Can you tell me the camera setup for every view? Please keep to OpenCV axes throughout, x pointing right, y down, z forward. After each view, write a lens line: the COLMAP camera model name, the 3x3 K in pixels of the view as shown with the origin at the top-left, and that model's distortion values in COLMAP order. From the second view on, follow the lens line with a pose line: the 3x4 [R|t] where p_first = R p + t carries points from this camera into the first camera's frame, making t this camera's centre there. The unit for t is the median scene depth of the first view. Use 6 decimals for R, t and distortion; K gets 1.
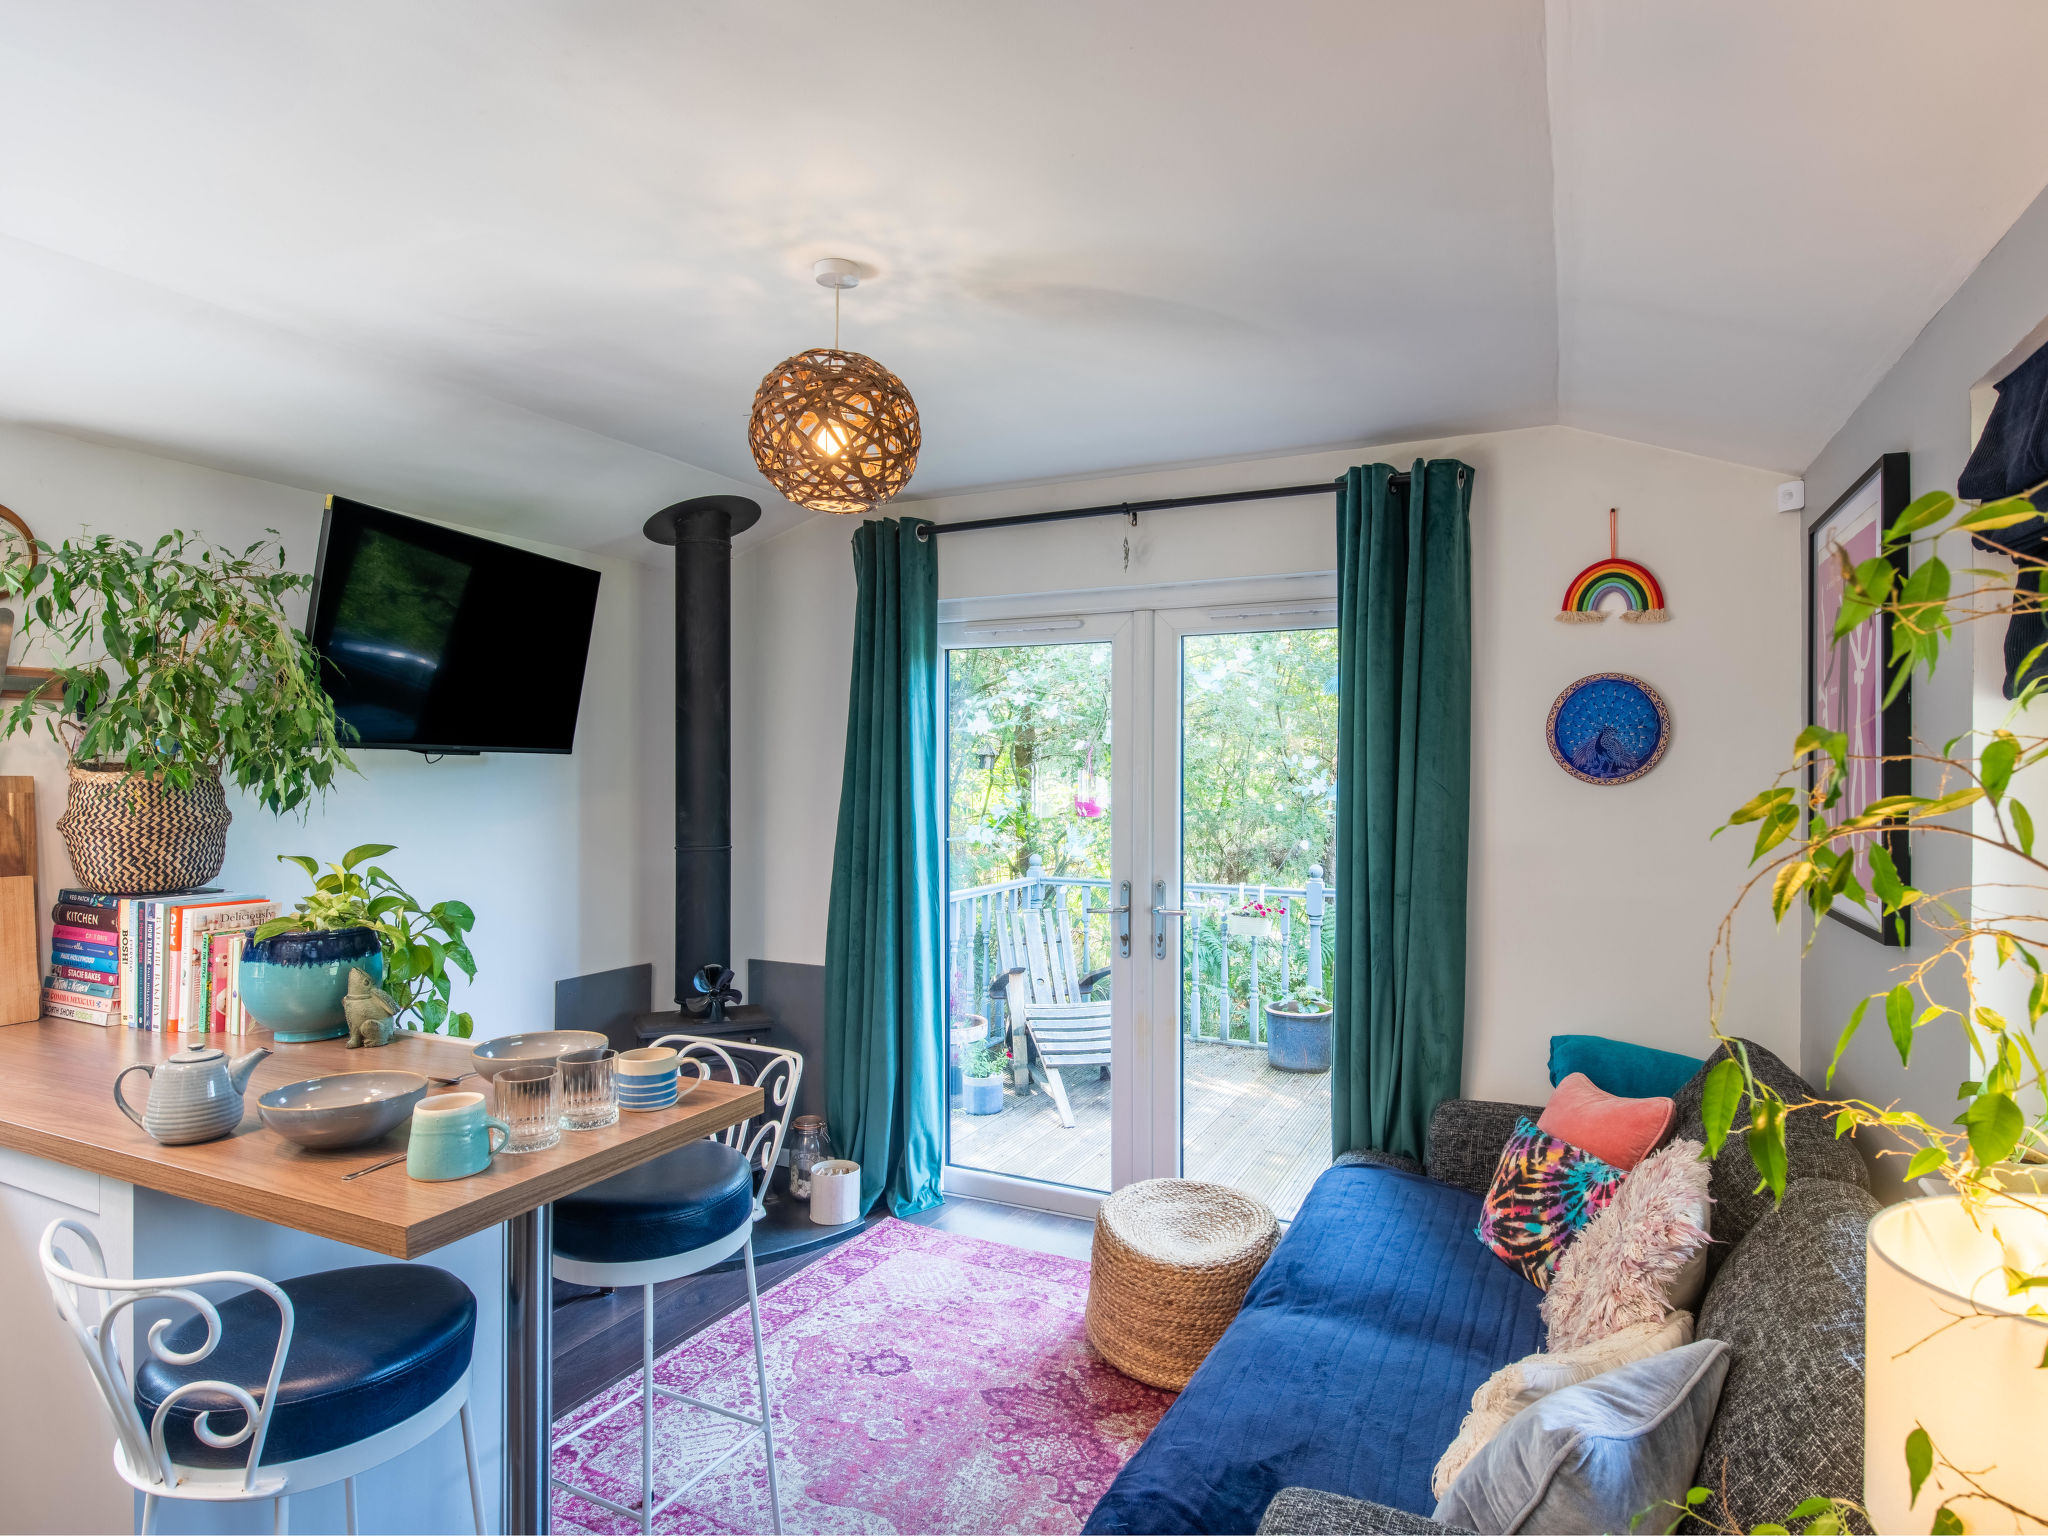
lens RADIAL K [[1083.7, 0, 1076.3], [0, 1083.7, 796.6], [0, 0, 1]] dist [-0.001845, -0.000923]
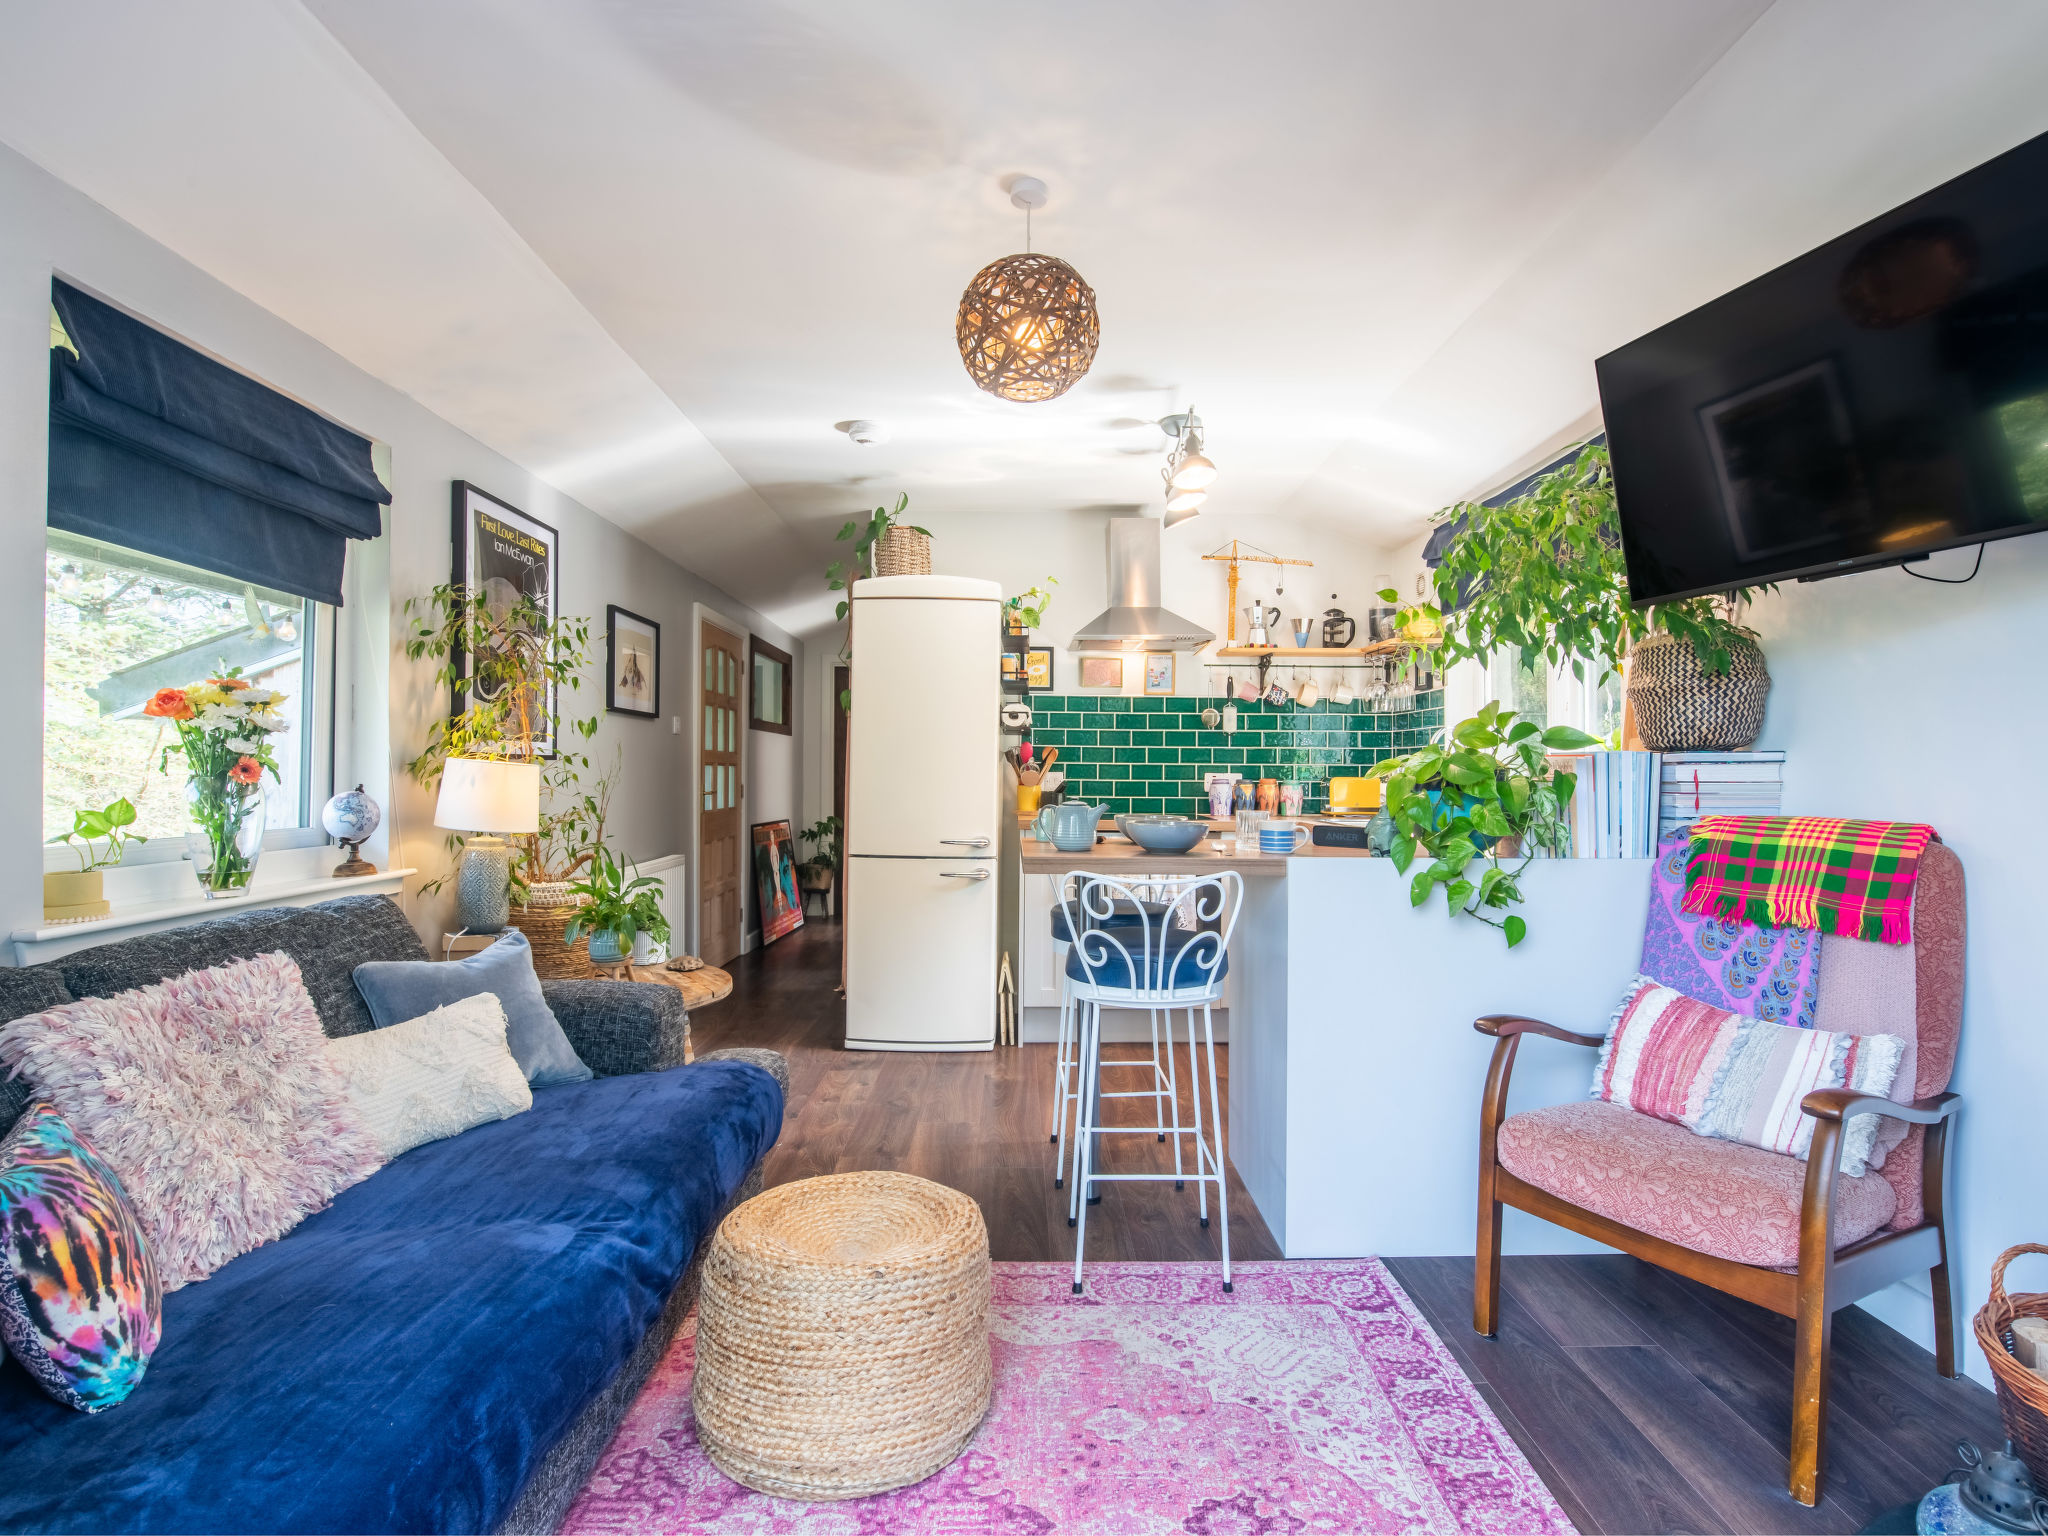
lens RADIAL K [[1016.0, 0, 1039.9], [0, 1016.0, 765.8], [0, 0, 1]] dist [-0.011539, -0.003934]
pose [[-0.901663, -0.013690, -0.432224, 0.124461], [-0.018181, 0.999815, 0.006261, 0.067729], [0.432058, 0.013504, -0.901745, 1.063056]]
